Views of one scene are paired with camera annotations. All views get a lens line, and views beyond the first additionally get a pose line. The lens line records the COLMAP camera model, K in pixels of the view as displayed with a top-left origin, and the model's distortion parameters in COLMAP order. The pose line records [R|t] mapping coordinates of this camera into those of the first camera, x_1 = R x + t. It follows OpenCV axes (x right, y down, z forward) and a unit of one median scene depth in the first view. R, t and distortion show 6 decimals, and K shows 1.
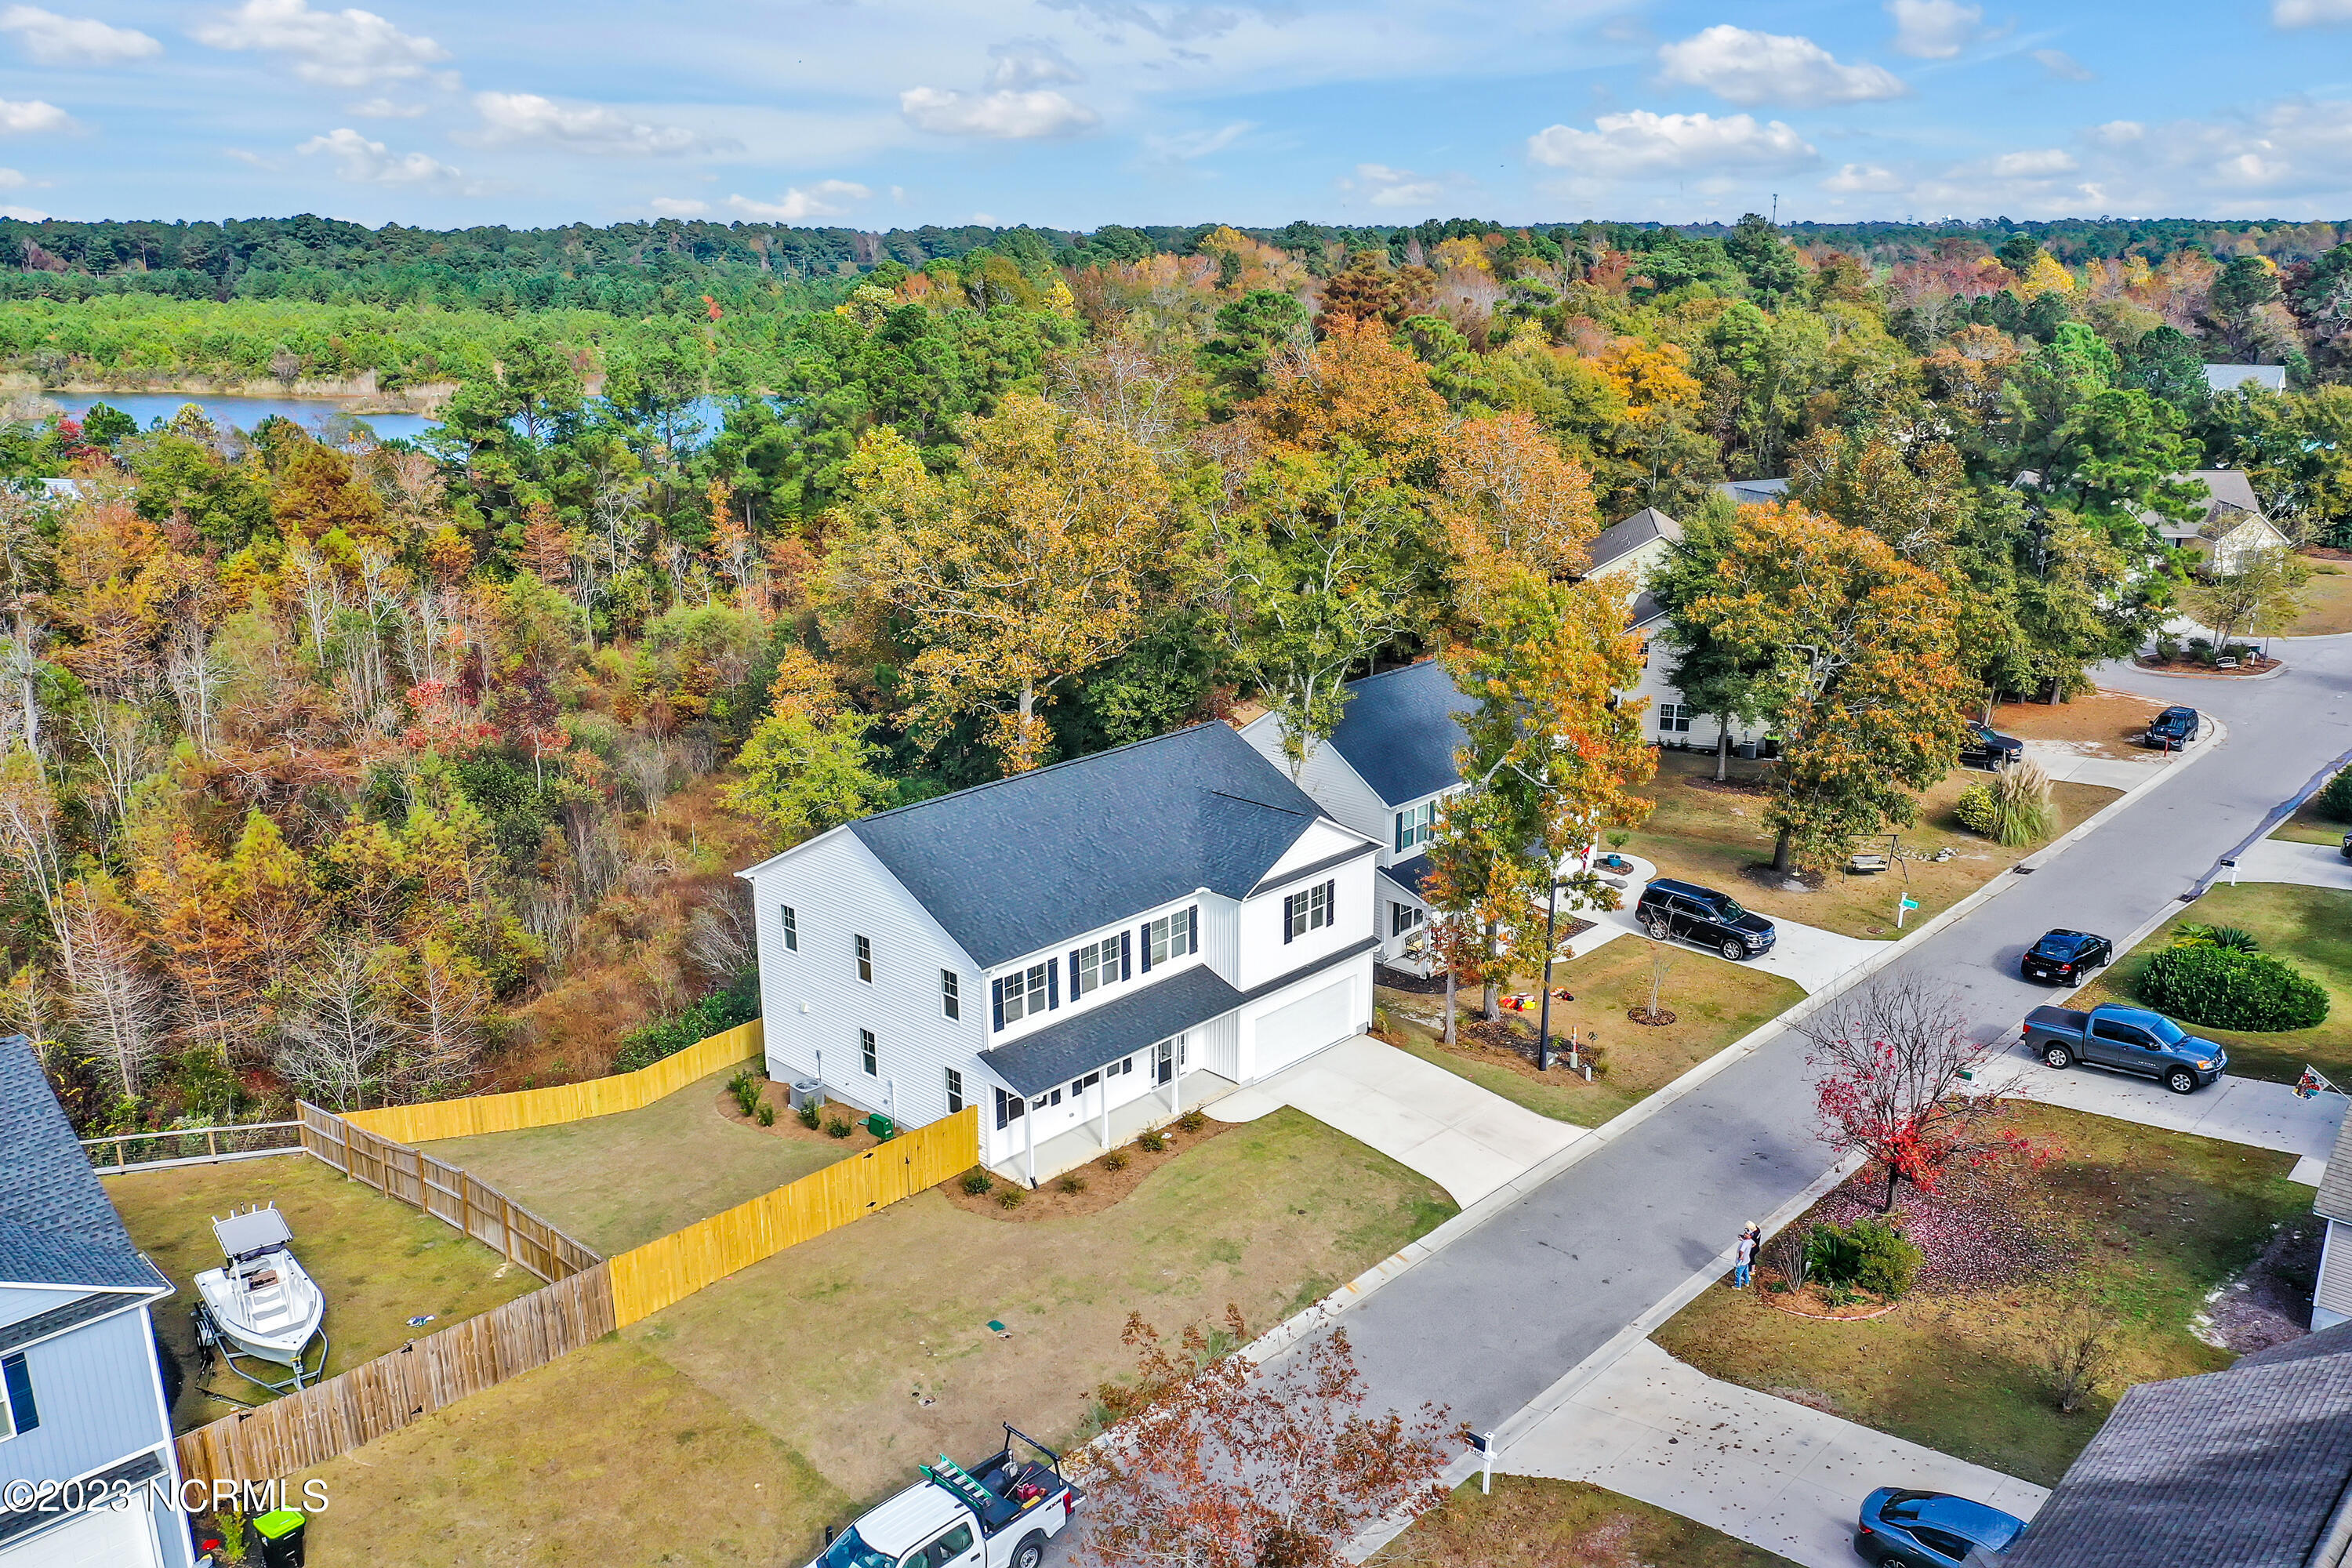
lens RADIAL K [[1896.3, 0, 1179.3], [0, 1896.3, 768.3], [0, 0, 1]] dist [-0.008431, 0.002492]
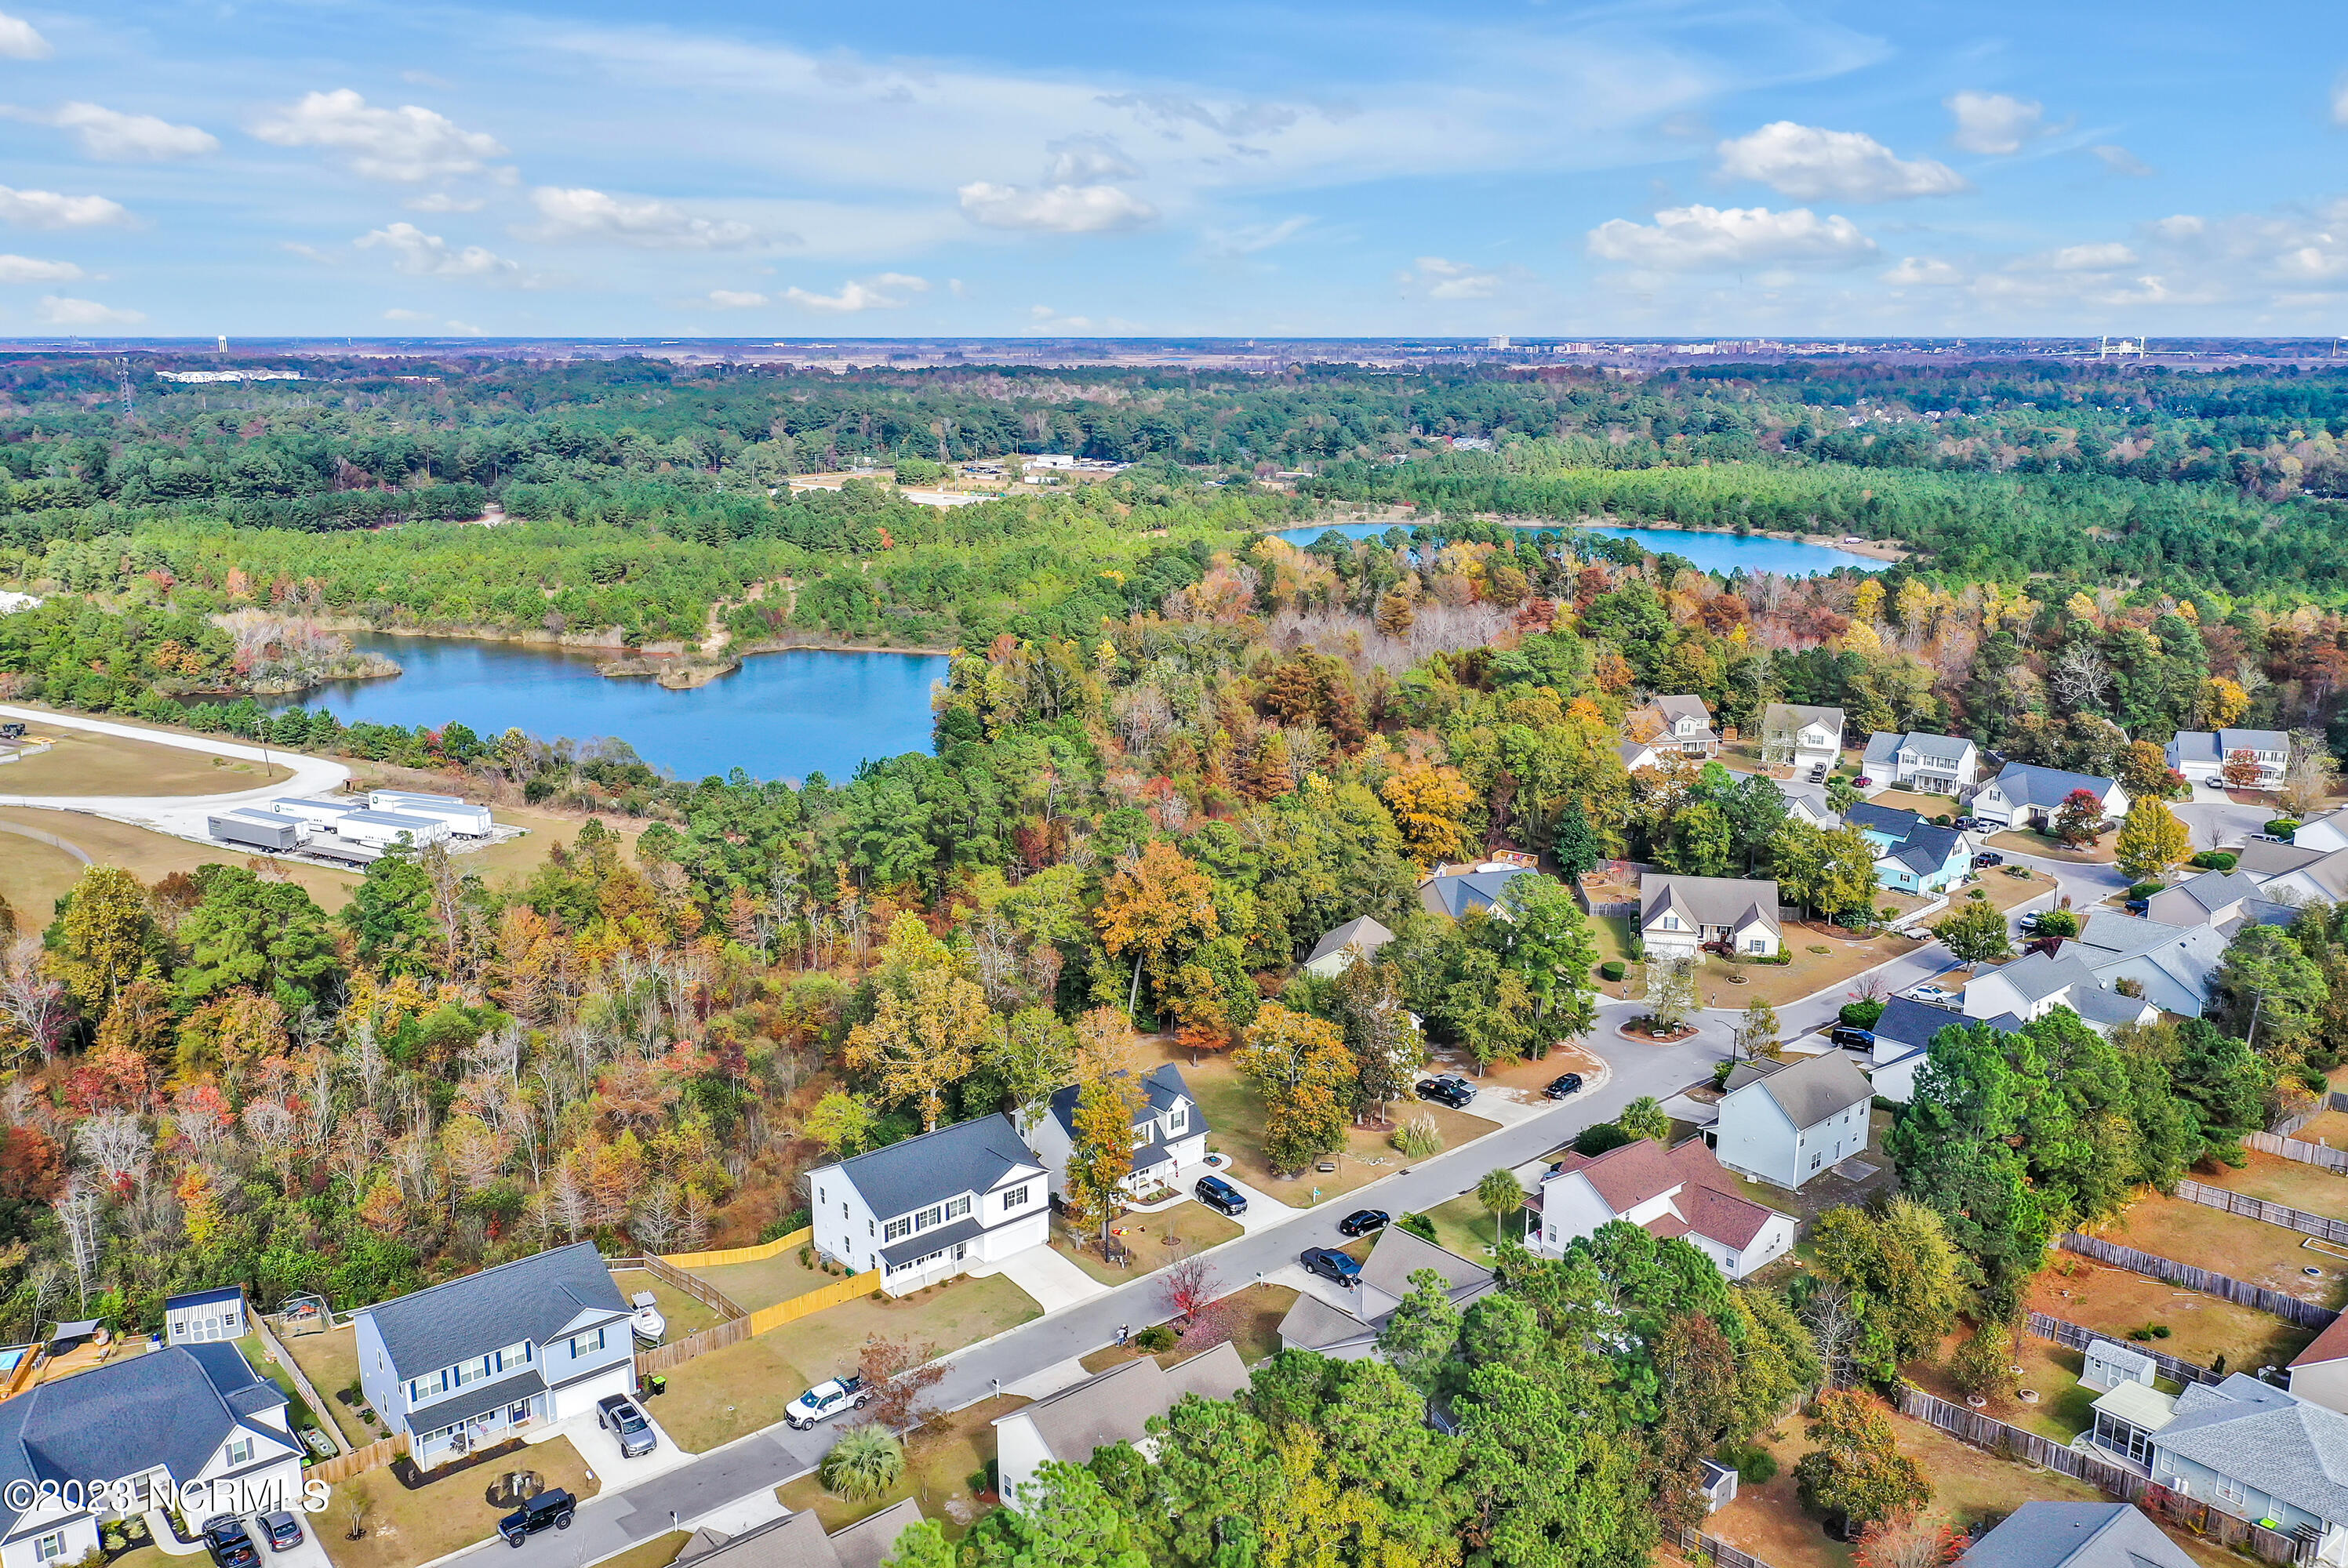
lens RADIAL K [[1892.8, 0, 1168.2], [0, 1892.8, 794.8], [0, 0, 1]] dist [-0.008431, 0.002492]
pose [[0.994669, 0.029476, -0.098816, 0.492983], [-0.033057, 0.998847, -0.034800, -0.377434], [0.097676, 0.037881, 0.994497, -1.528564]]
